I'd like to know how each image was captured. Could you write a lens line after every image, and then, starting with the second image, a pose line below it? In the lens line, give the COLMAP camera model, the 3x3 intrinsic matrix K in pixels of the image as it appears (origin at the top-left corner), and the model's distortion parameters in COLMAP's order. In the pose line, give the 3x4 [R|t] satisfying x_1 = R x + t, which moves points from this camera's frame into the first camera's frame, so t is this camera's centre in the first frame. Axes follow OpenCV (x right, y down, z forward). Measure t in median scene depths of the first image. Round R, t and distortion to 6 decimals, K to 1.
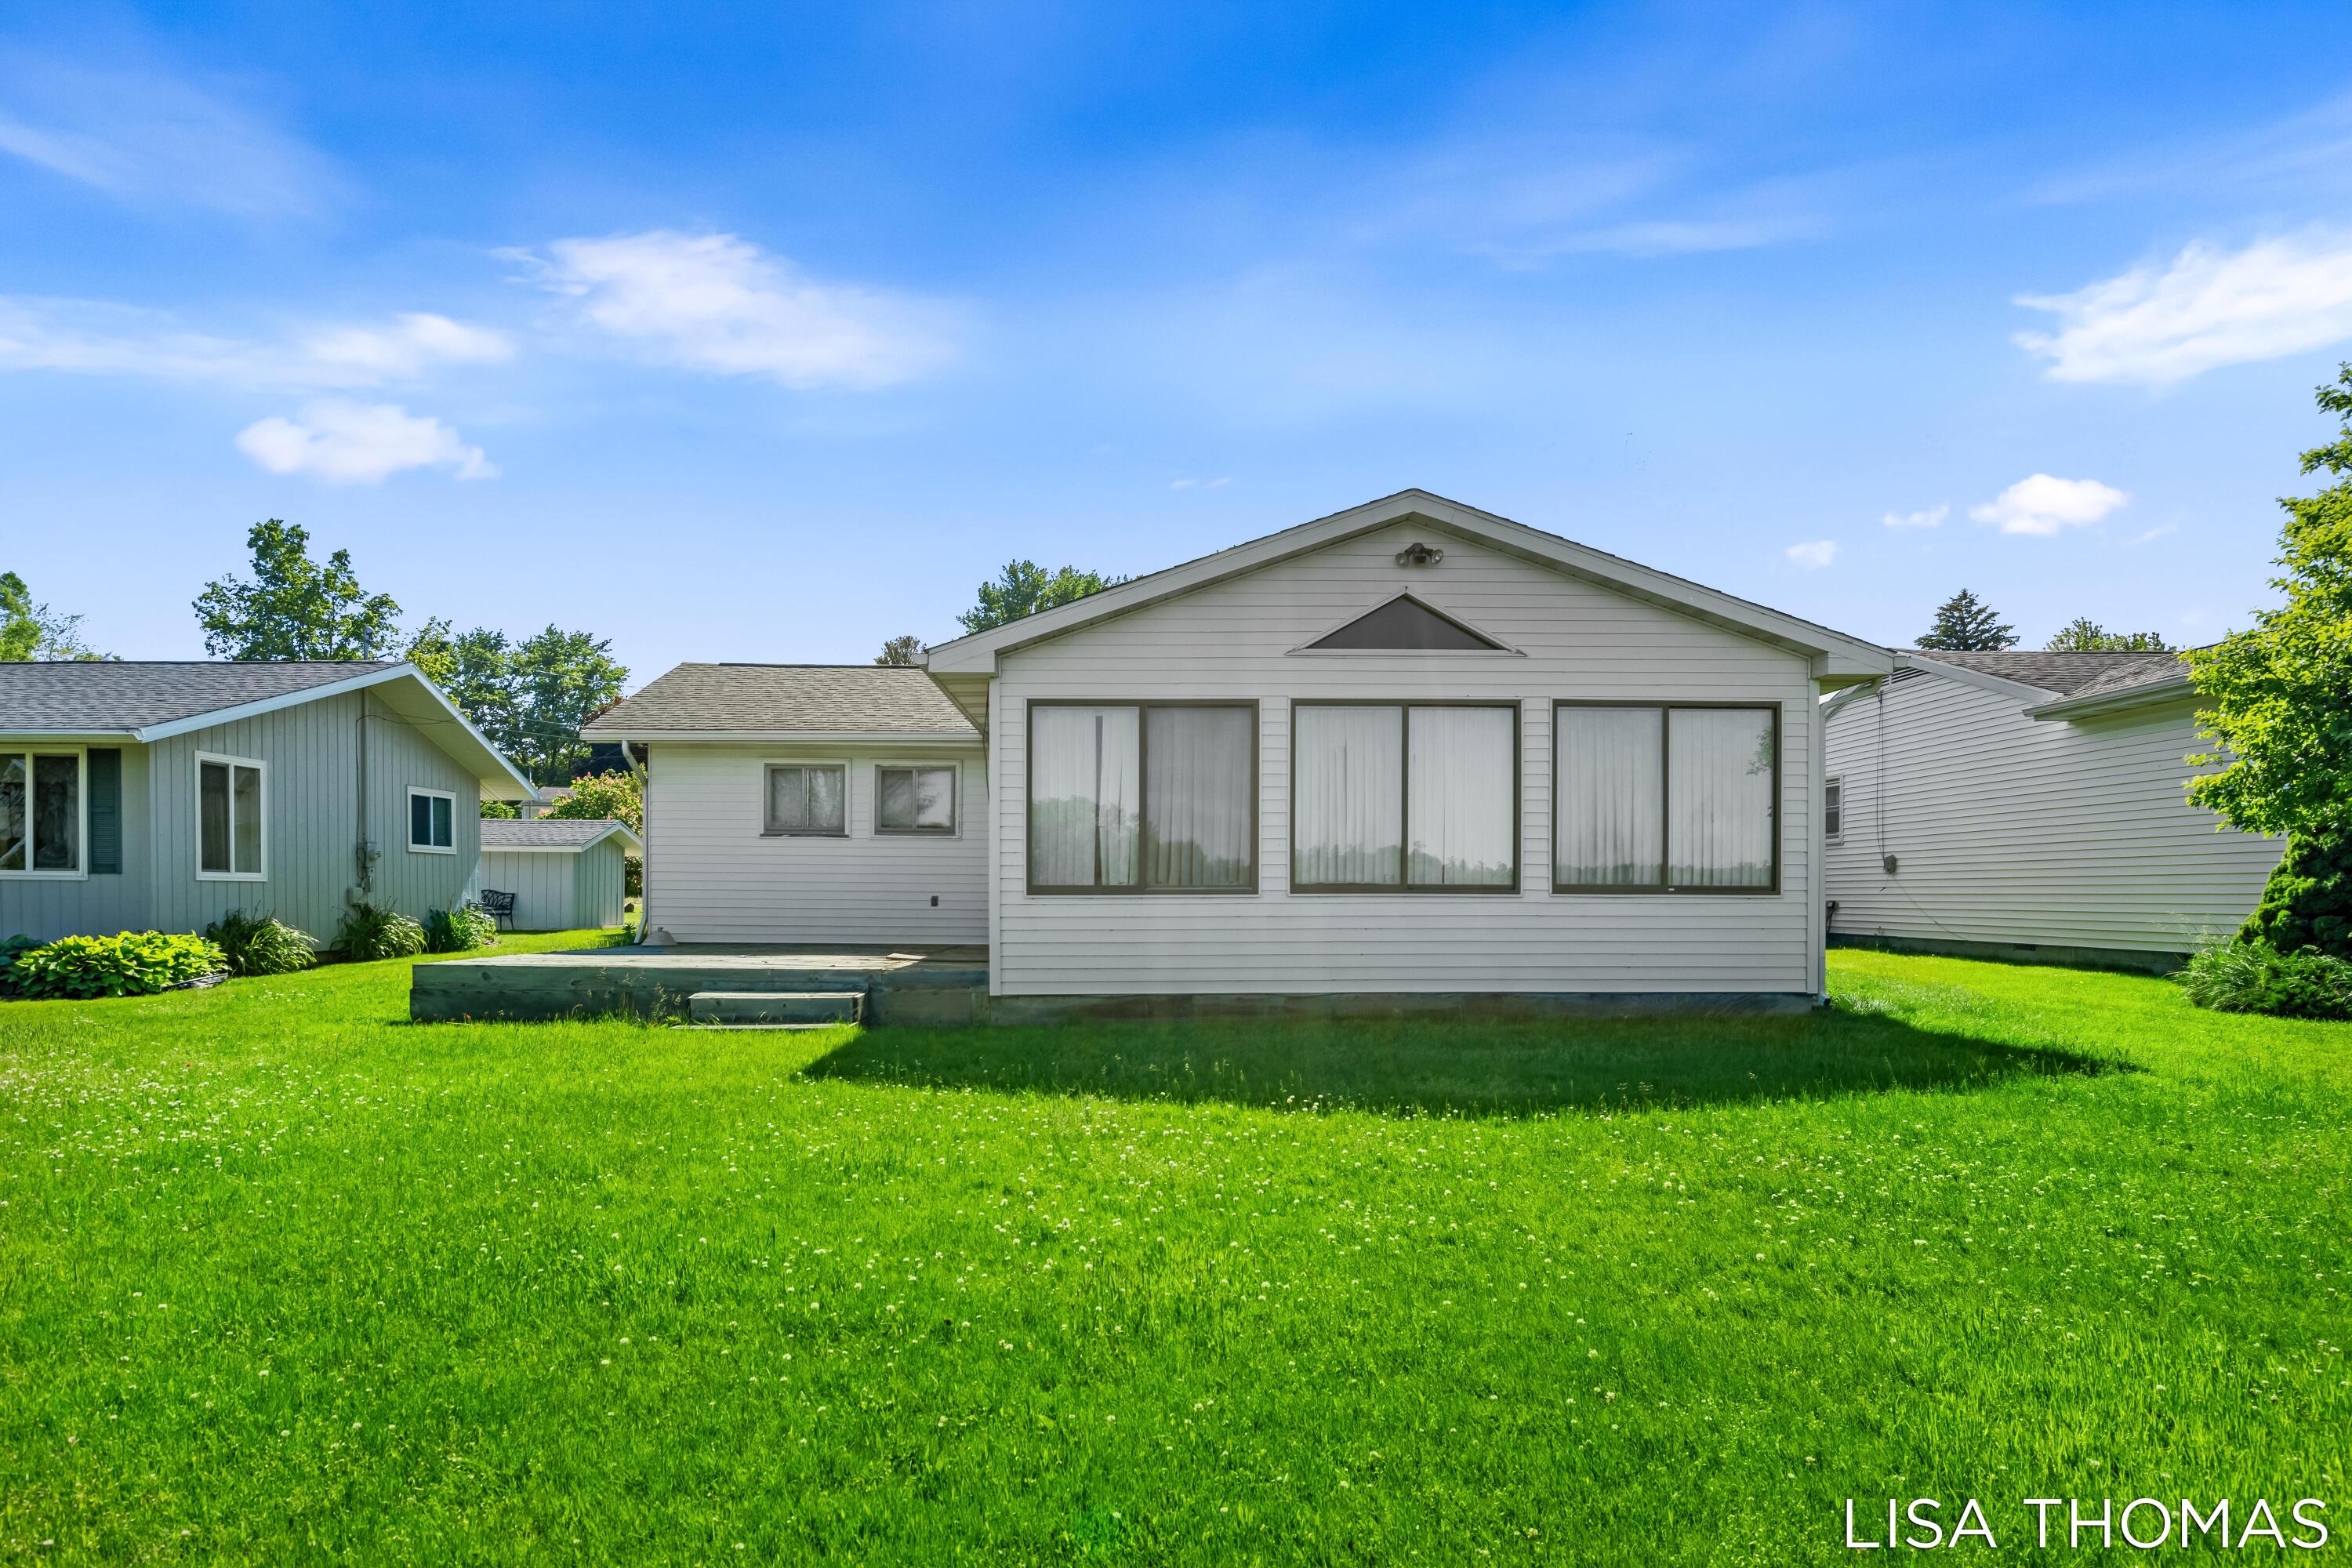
lens RADIAL K [[1311.5, 0, 1151.8], [0, 1311.5, 900.4], [0, 0, 1]] dist [0.000623, 0.002412]
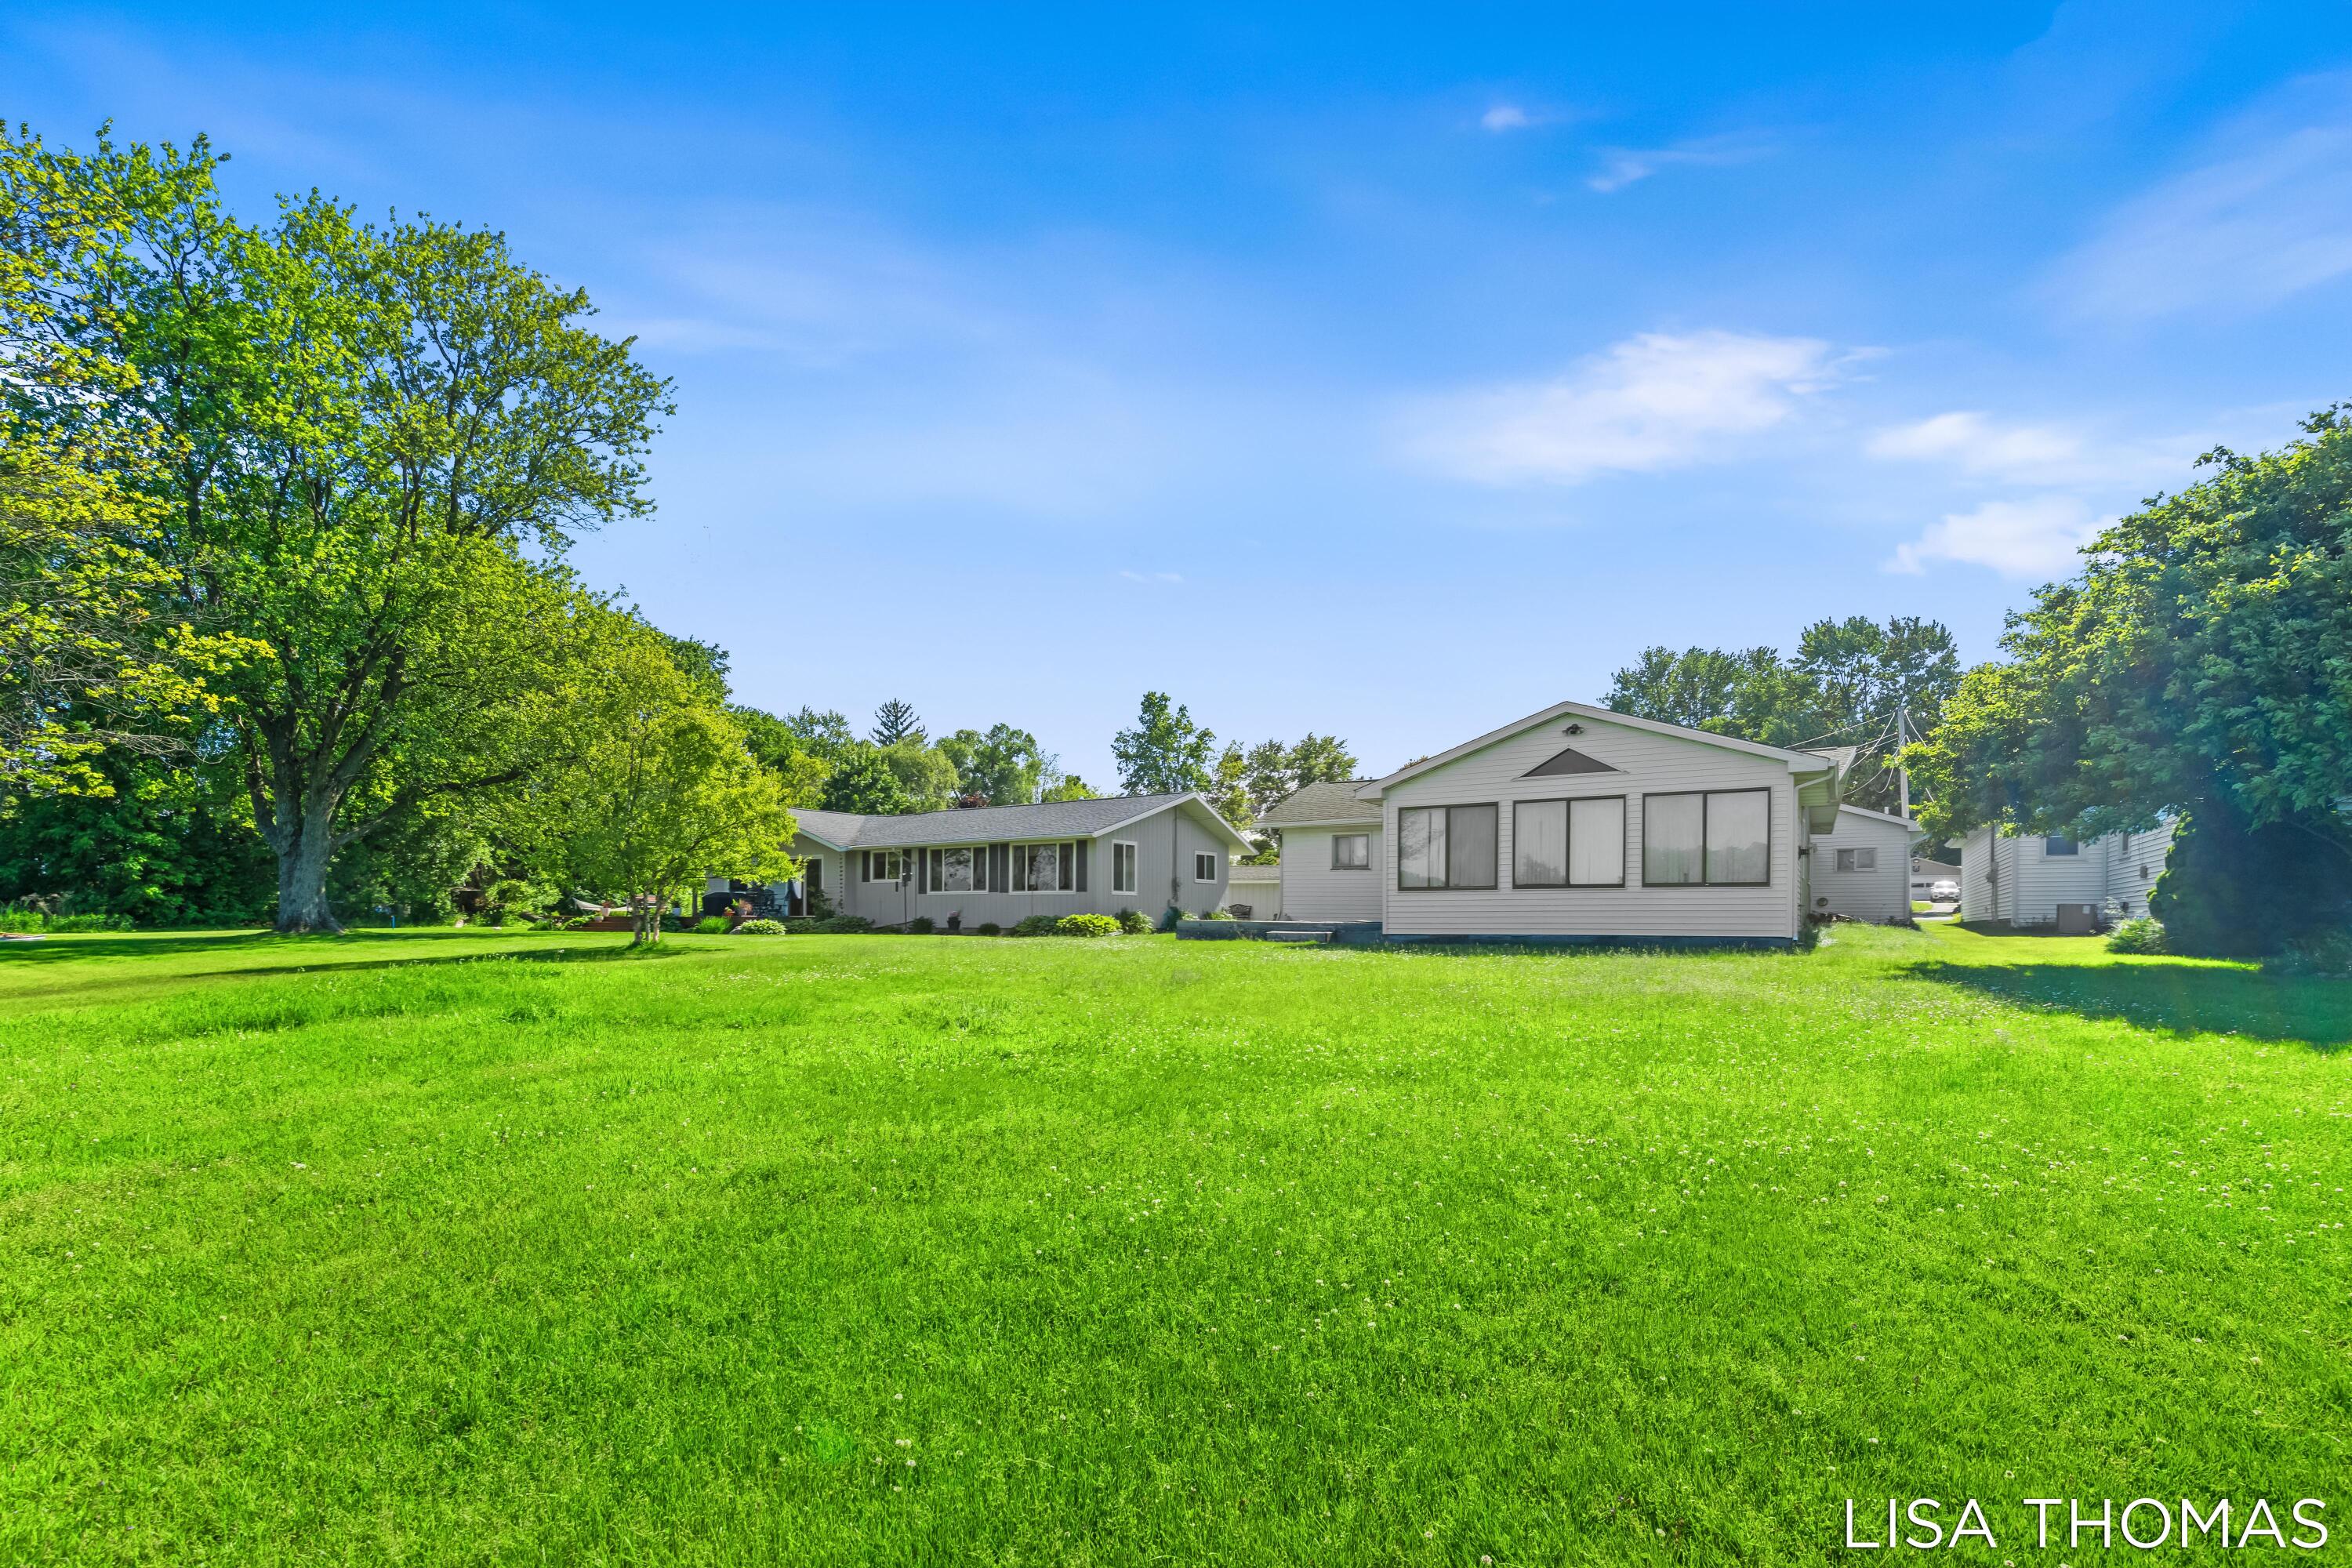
lens RADIAL K [[1064.5, 0, 1148.2], [0, 1064.5, 931.8], [0, 0, 1]] dist [-0.011549, 0.002032]
pose [[0.828450, 0.008998, -0.559990, 0.476935], [-0.006968, 0.999959, 0.005758, 0.048742], [0.560019, -0.000868, 0.828479, -0.656537]]
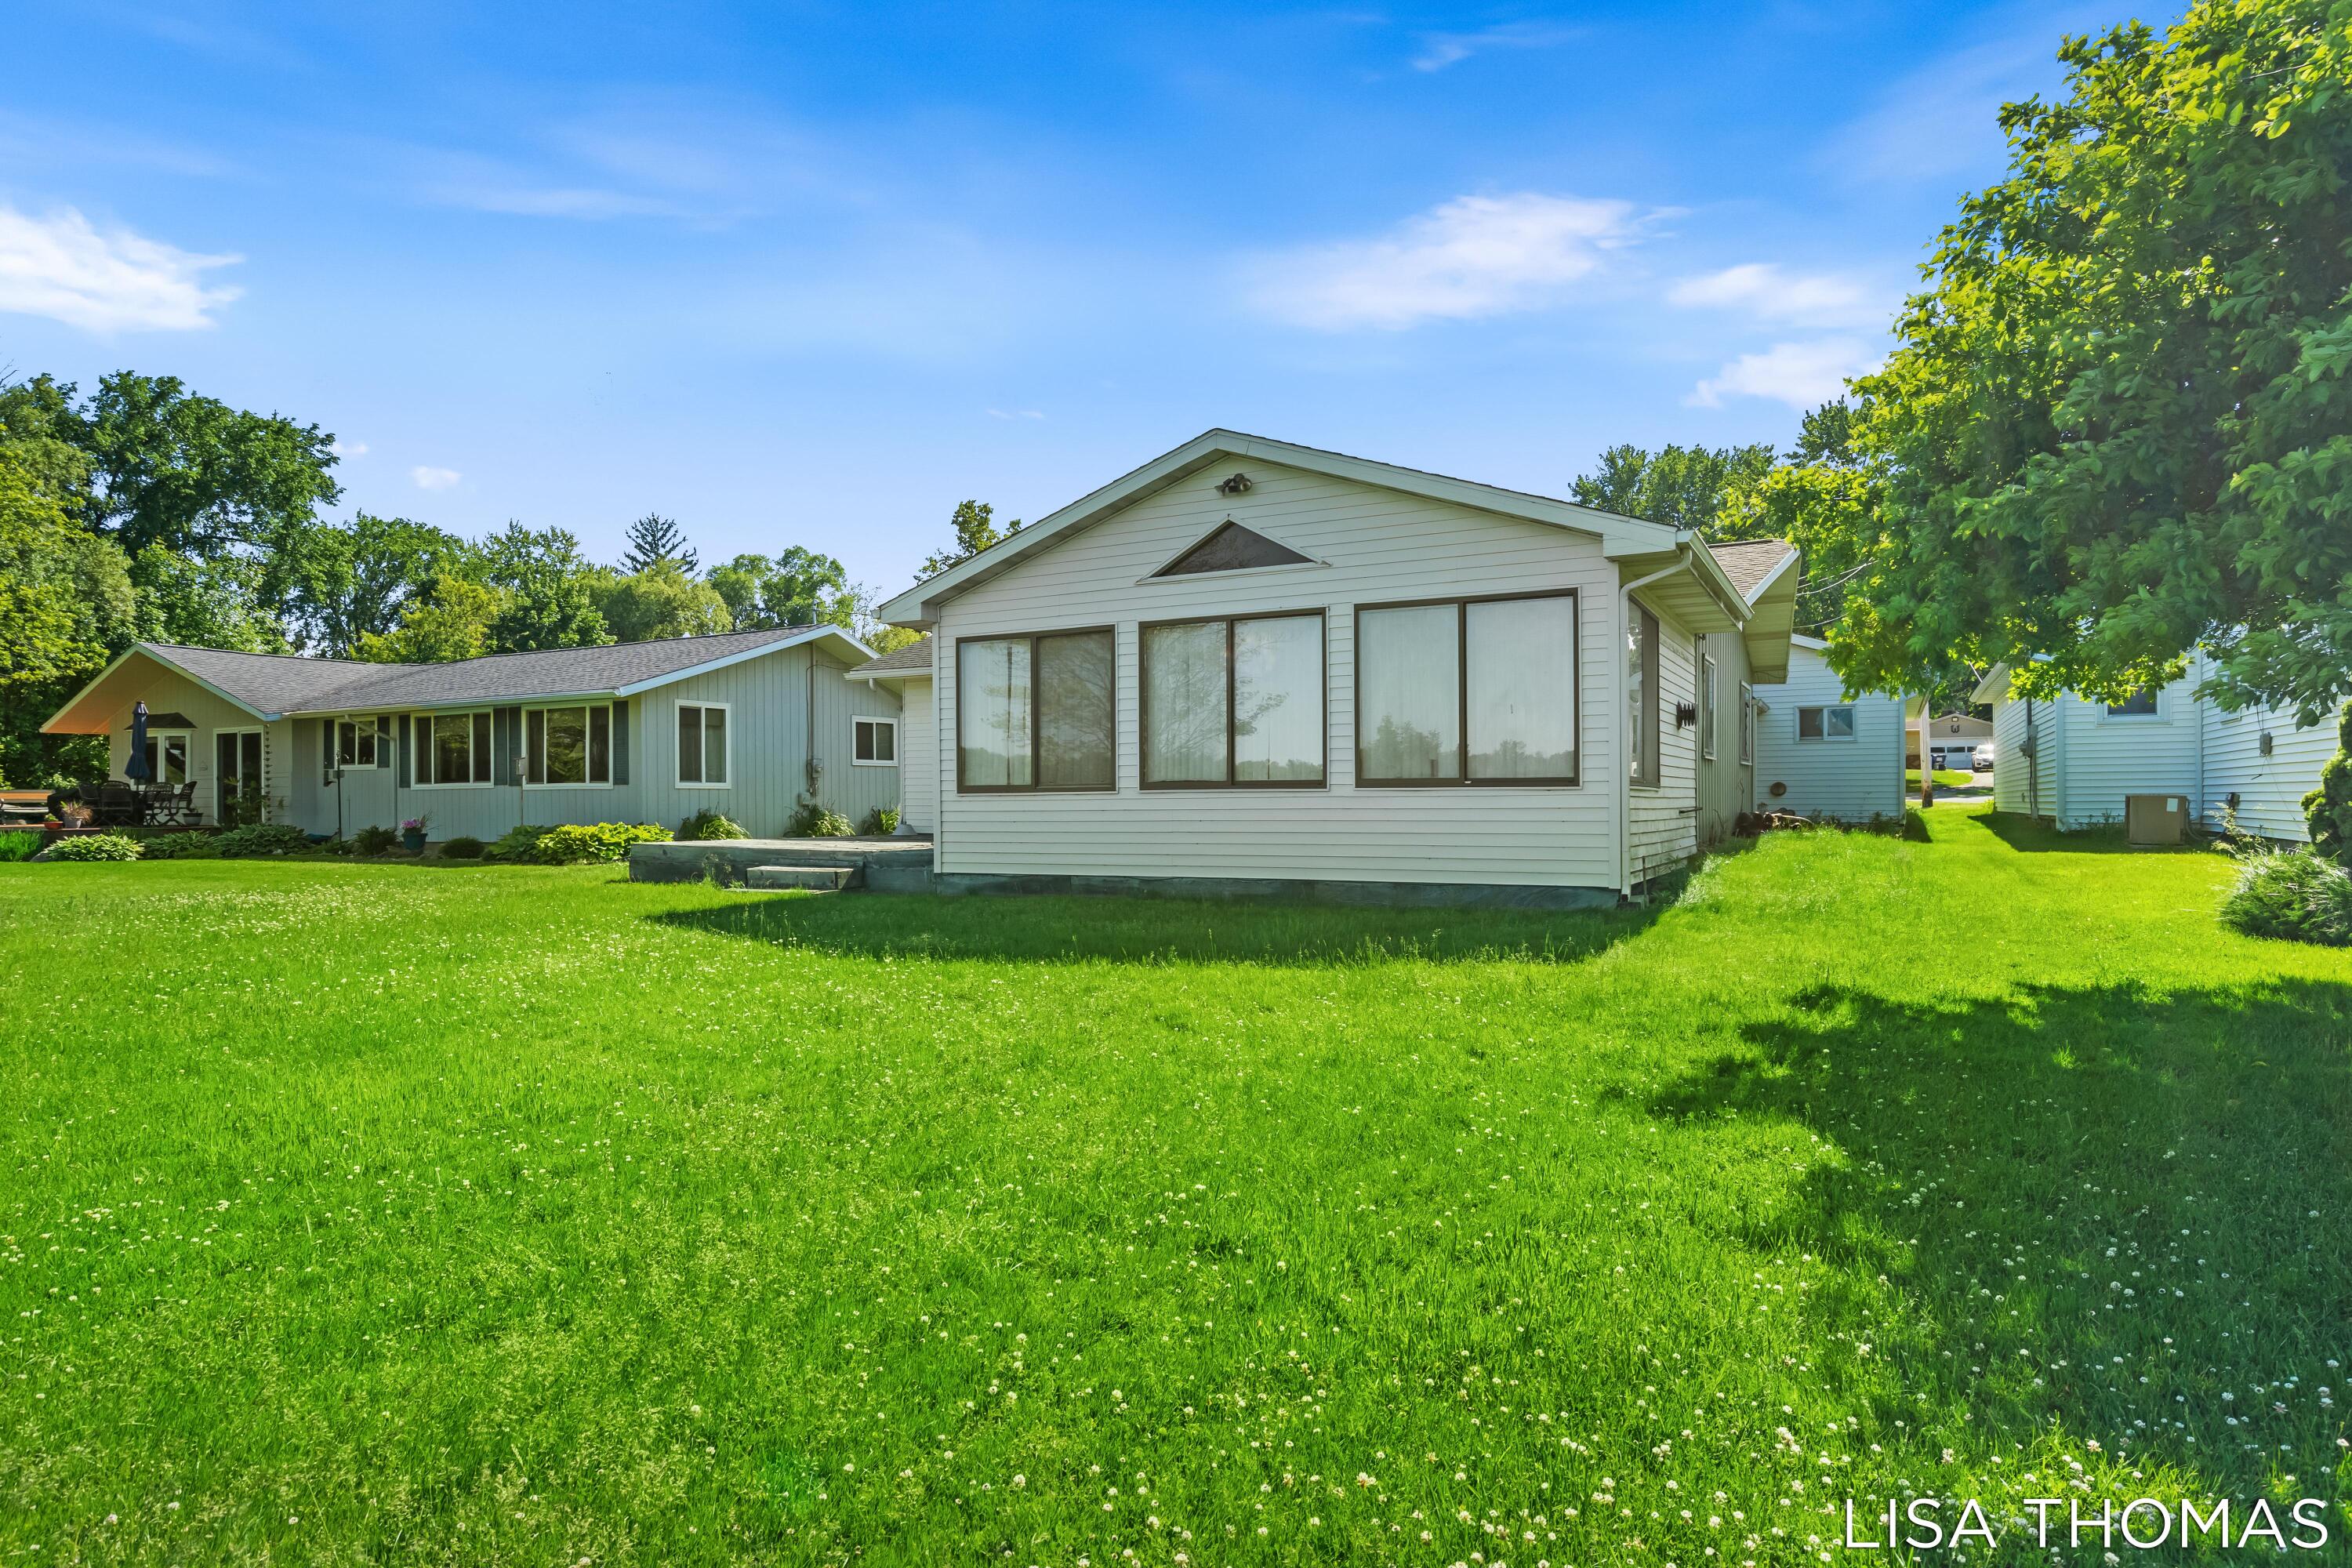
lens RADIAL K [[1311.5, 0, 1160.9], [0, 1311.5, 788.6], [0, 0, 1]] dist [0.000623, 0.002412]
pose [[0.869440, -0.010553, -0.493925, 0.550867], [0.005693, 0.999919, -0.011344, 0.005360], [0.494005, 0.007051, 0.869430, 0.001902]]
